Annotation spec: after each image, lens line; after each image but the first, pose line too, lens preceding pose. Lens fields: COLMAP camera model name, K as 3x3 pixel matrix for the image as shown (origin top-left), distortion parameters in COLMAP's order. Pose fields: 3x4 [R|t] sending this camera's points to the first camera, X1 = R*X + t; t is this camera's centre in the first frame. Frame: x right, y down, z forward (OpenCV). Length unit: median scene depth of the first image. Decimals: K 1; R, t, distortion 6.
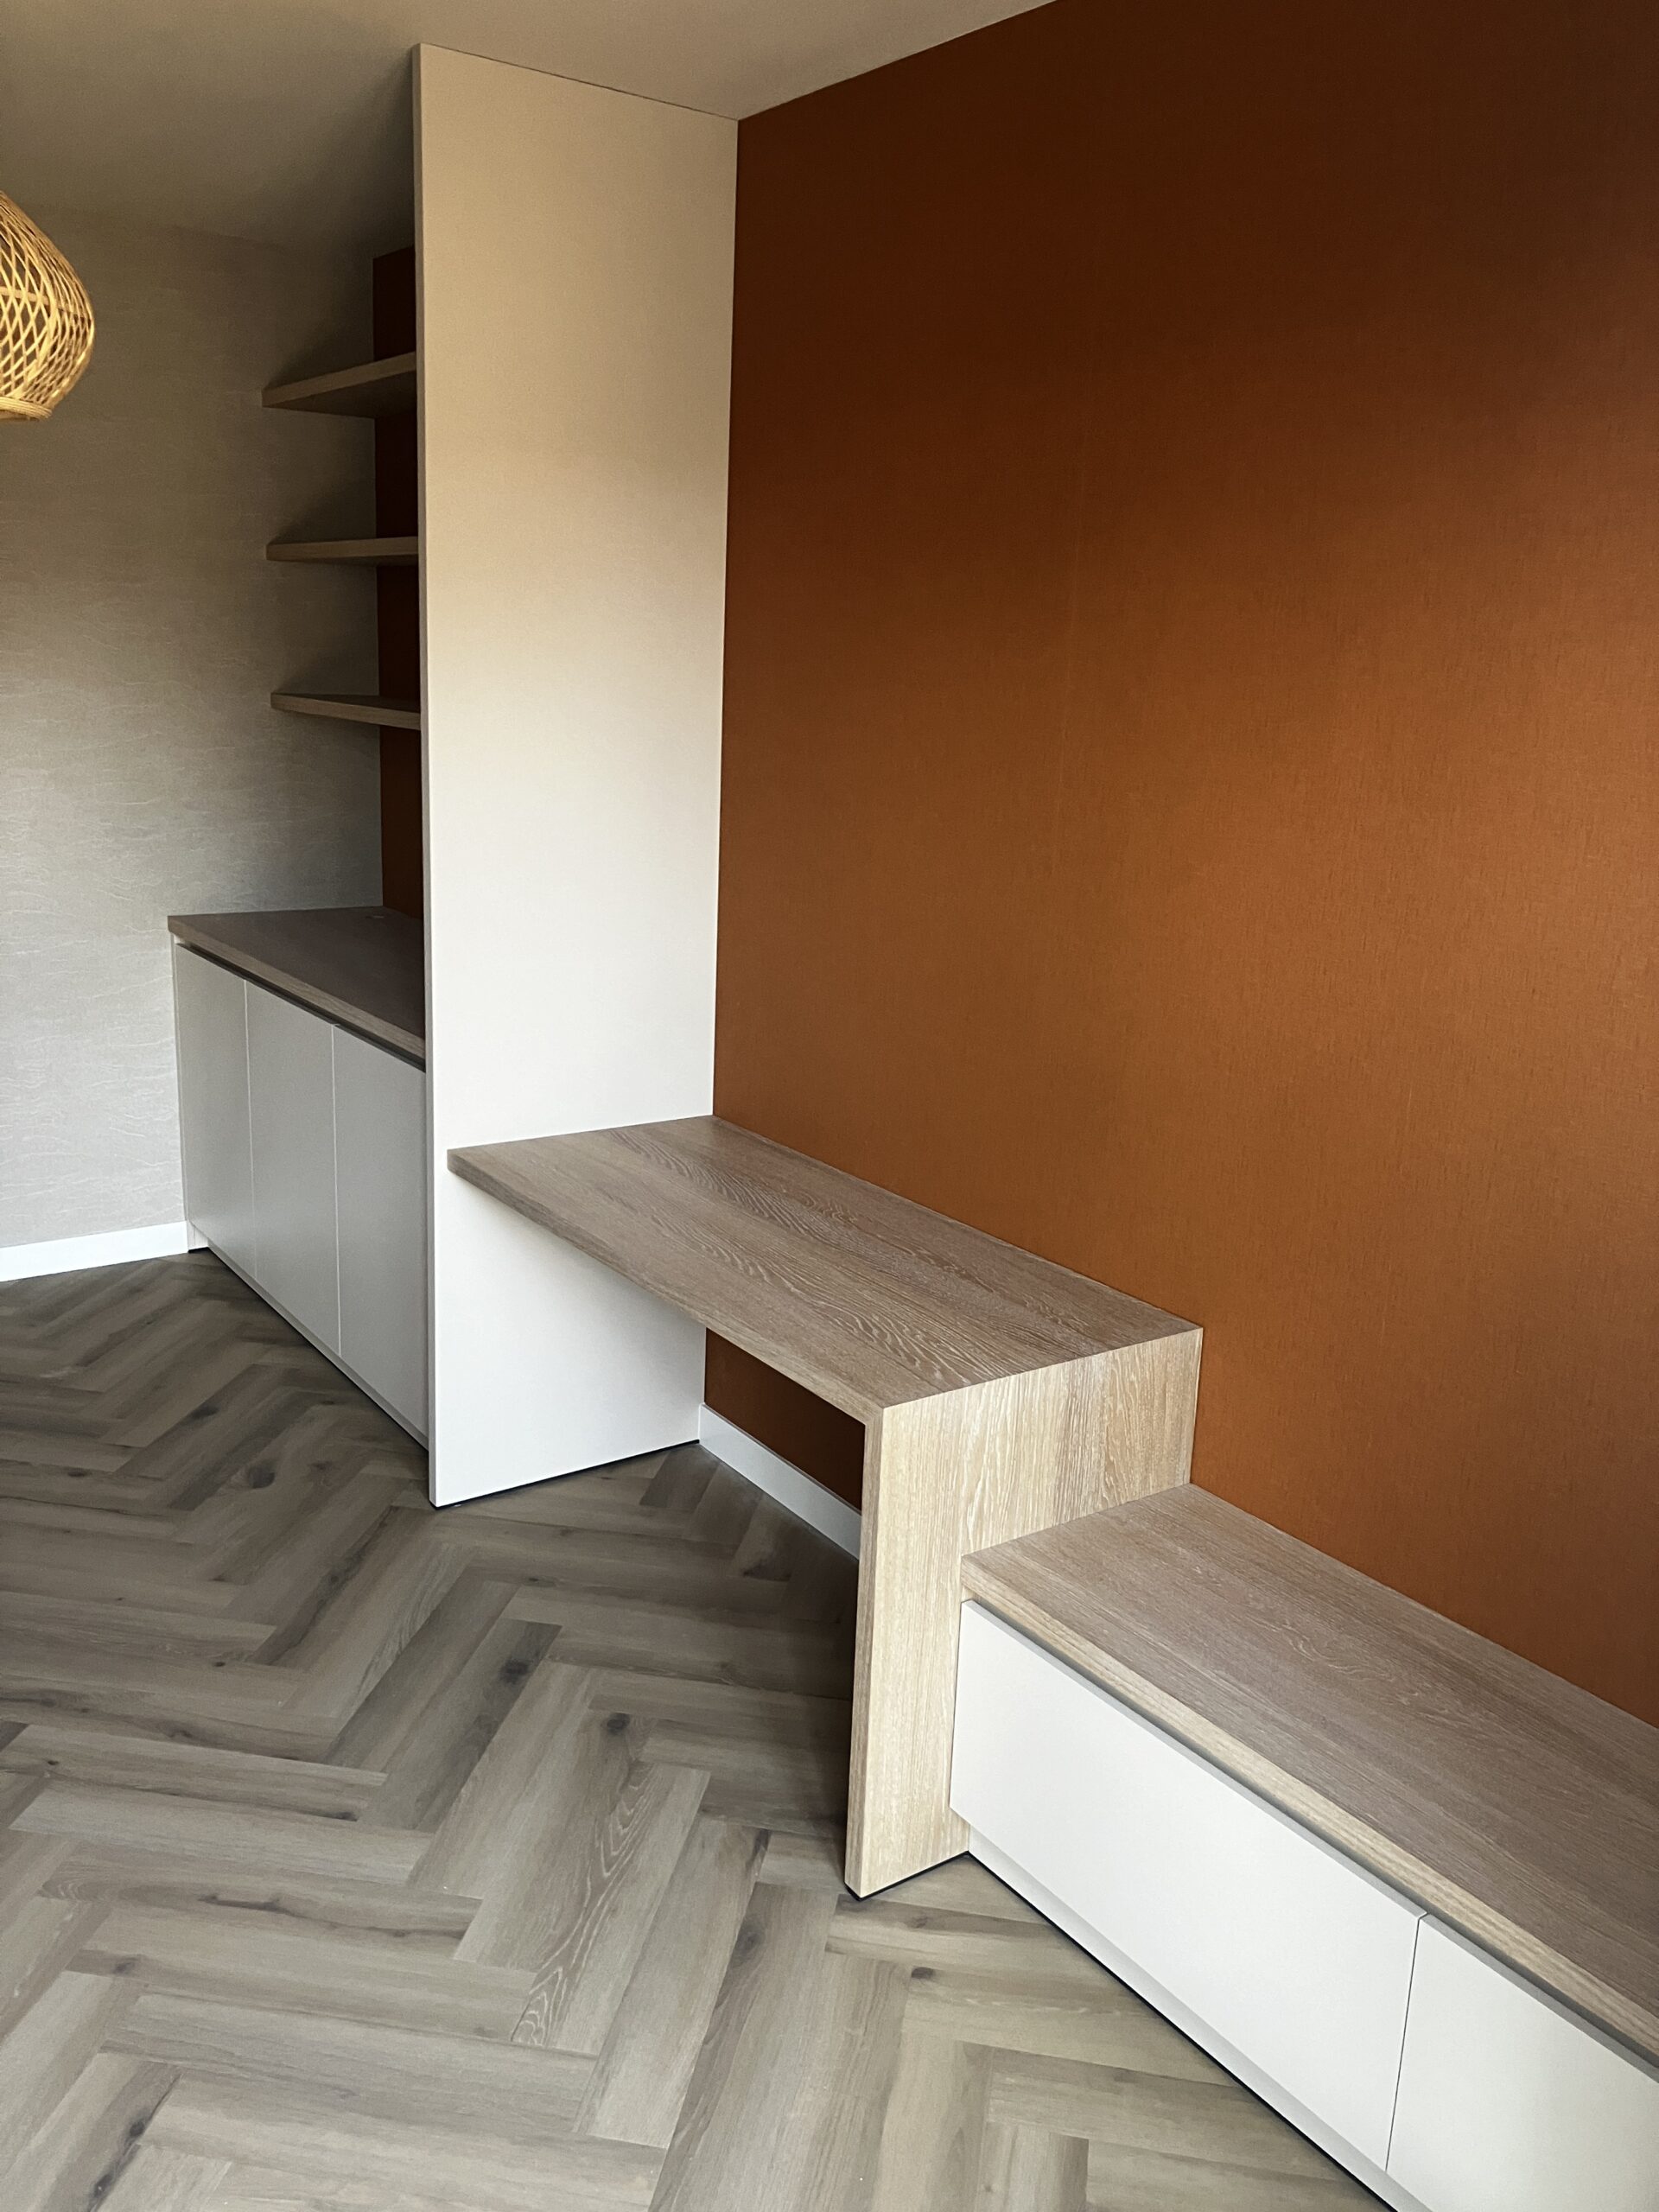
lens RADIAL K [[1768.1, 0, 822.4], [0, 1768.1, 1098.7], [0, 0, 1]] dist [-0.008348, 0.014229]
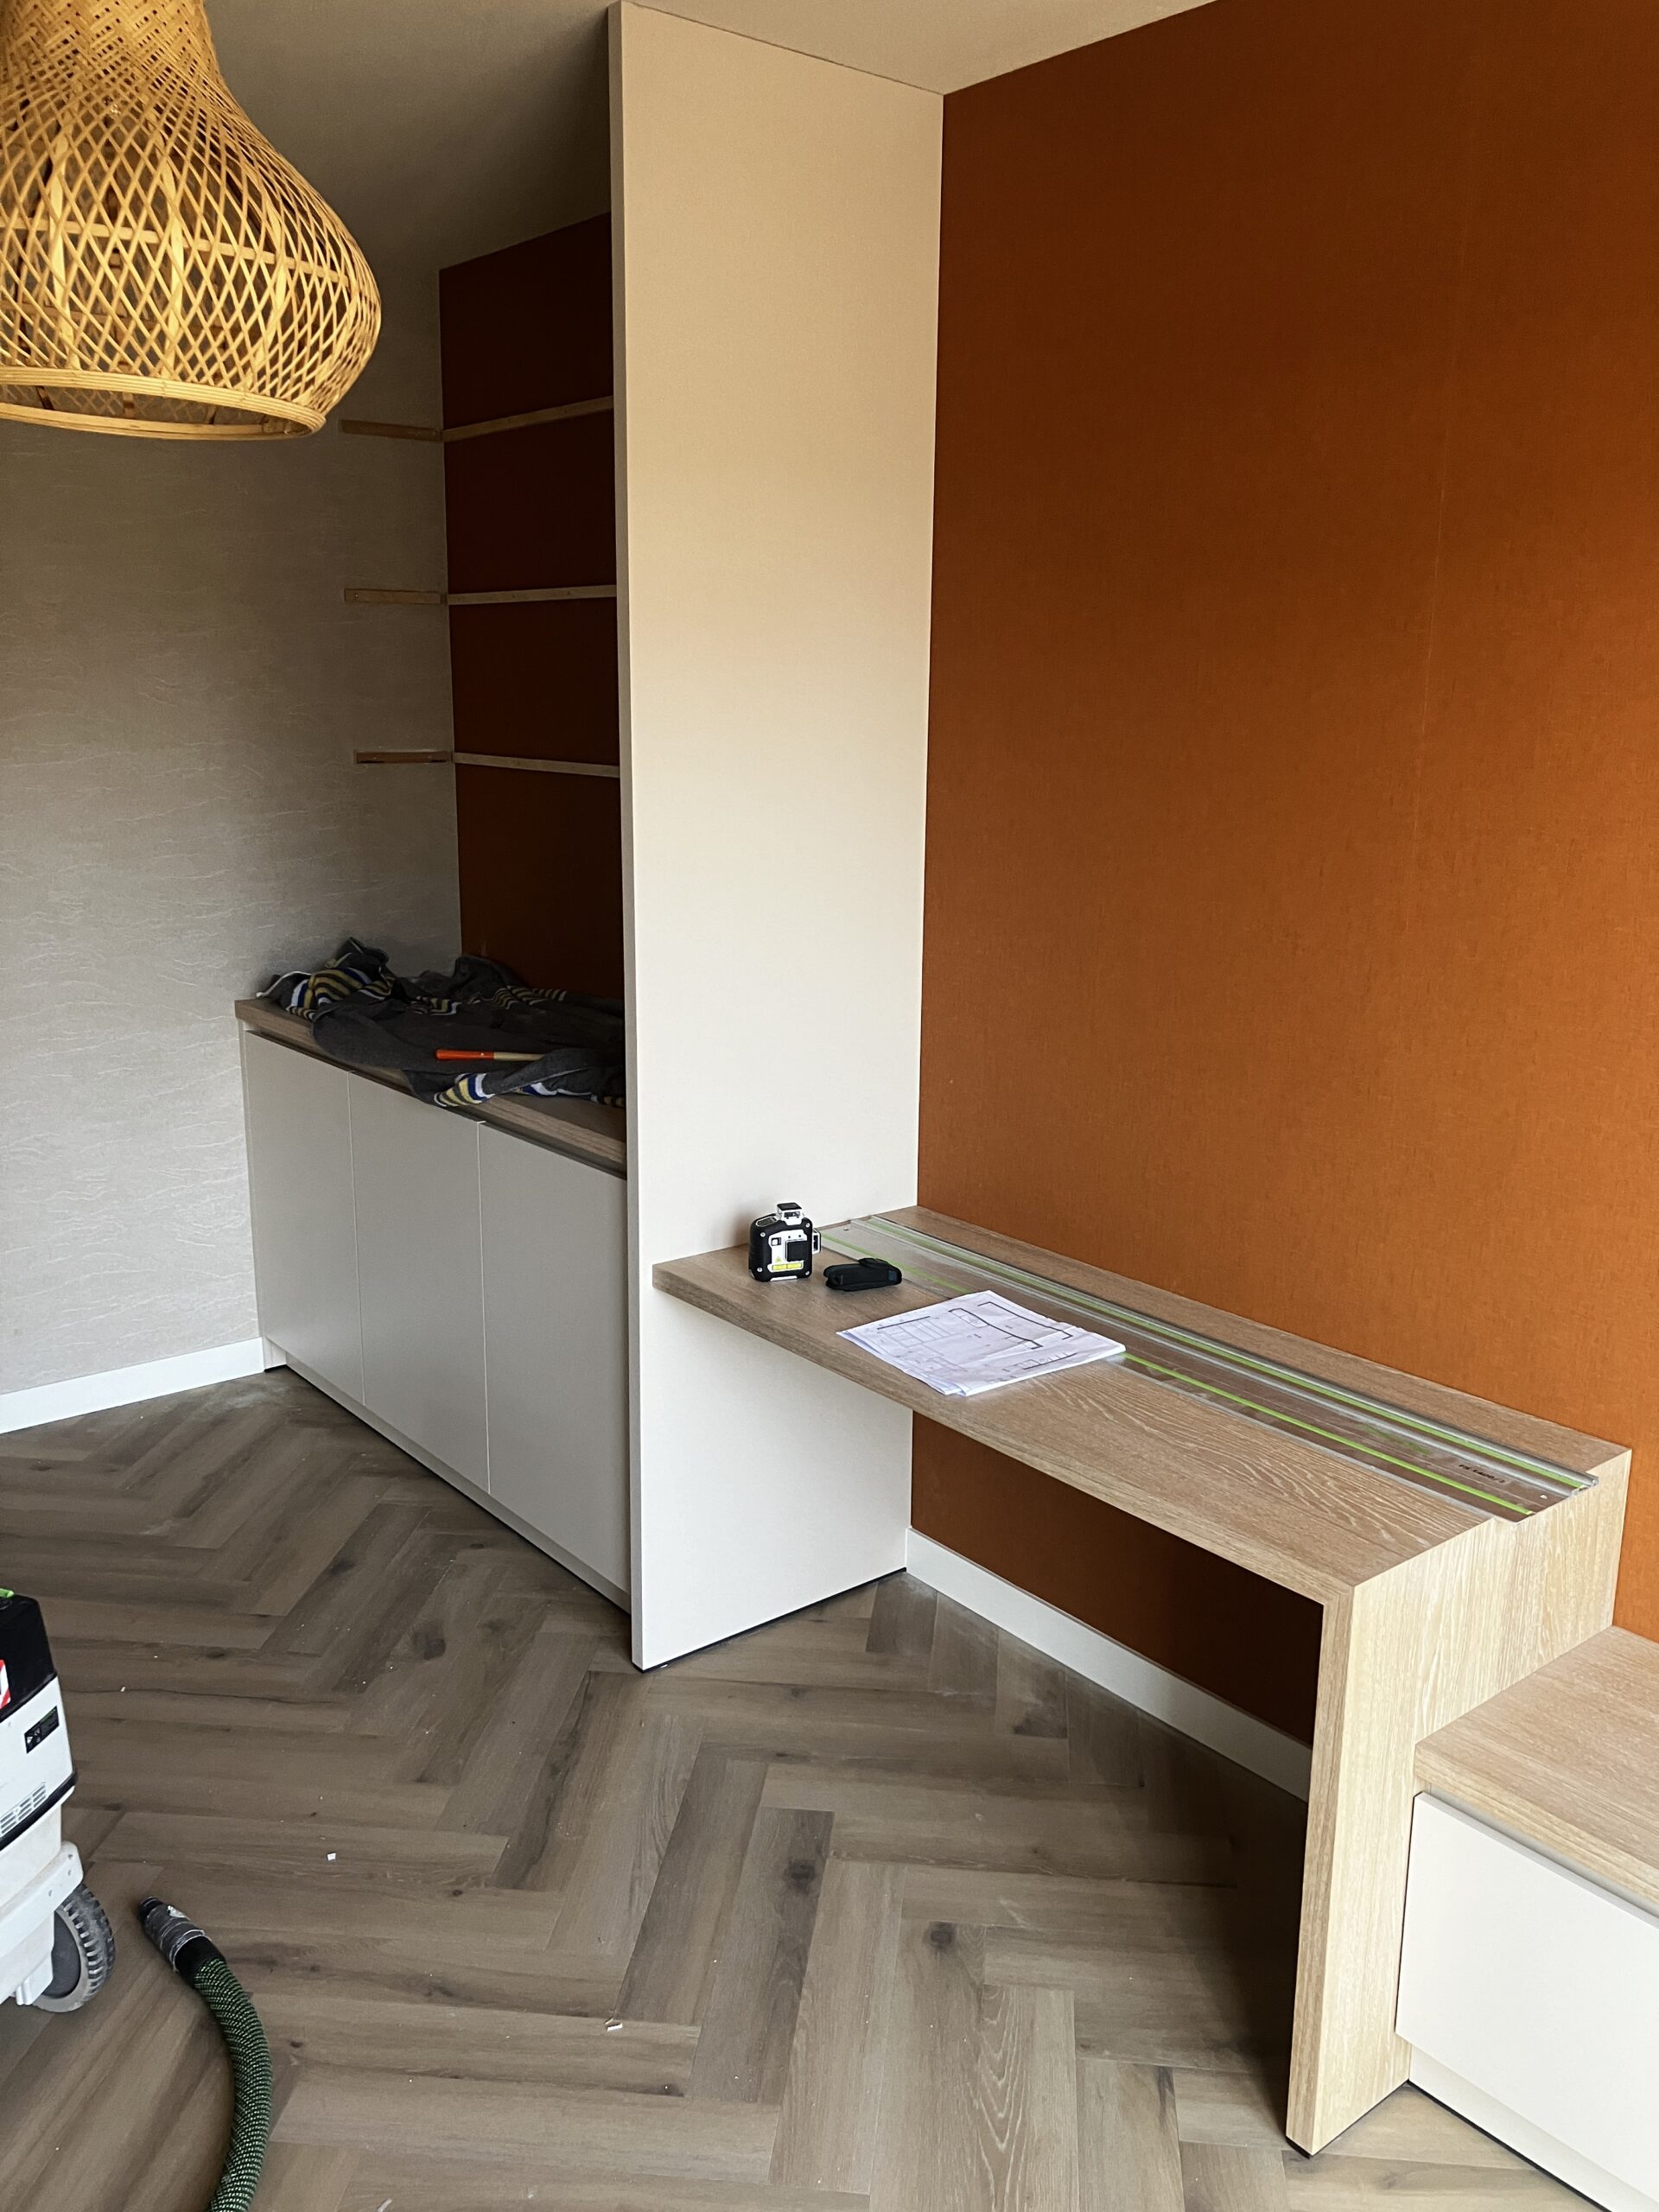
lens RADIAL K [[1768.1, 0, 837.8], [0, 1768.1, 1109.3], [0, 0, 1]] dist [-0.008348, 0.014229]
pose [[0.997077, -0.043778, 0.062616, -0.194531], [0.044432, 0.998971, -0.009091, -0.041867], [-0.062154, 0.011846, 0.997996, 0.133389]]
